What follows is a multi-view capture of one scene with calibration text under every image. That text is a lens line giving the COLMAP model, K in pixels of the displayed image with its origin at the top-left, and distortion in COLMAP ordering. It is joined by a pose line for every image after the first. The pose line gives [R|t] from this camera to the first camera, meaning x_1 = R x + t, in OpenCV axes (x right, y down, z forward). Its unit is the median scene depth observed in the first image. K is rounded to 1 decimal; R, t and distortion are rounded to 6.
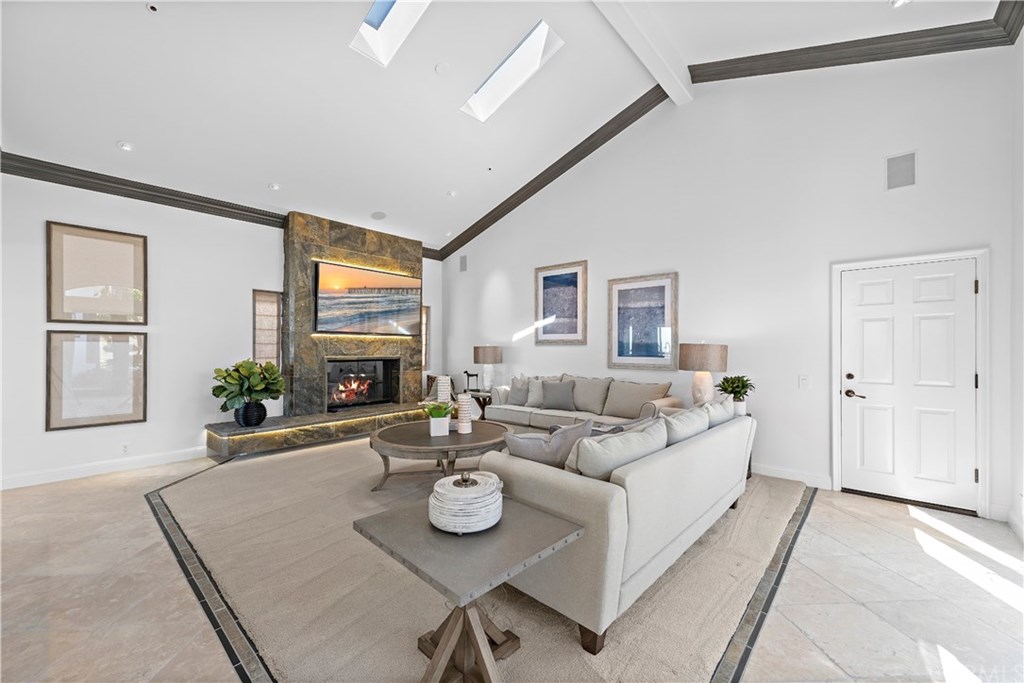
lens RADIAL K [[407.5, 0, 515.3], [0, 407.5, 344.2], [0, 0, 1]] dist [0.013364, -0.000556]
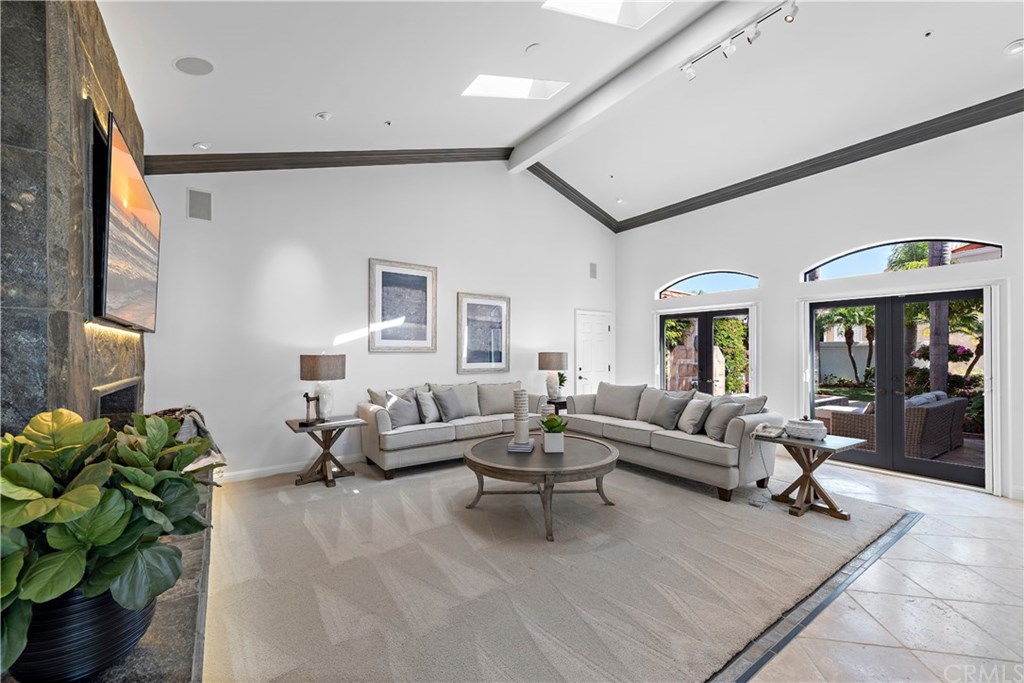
lens RADIAL K [[407.5, 0, 515.3], [0, 407.5, 344.2], [0, 0, 1]] dist [0.013364, -0.000556]
pose [[0.211696, 0.014208, 0.977232, -0.748100], [-0.010202, 0.999872, -0.012328, -0.007887], [-0.977282, -0.007360, 0.211814, 0.592385]]
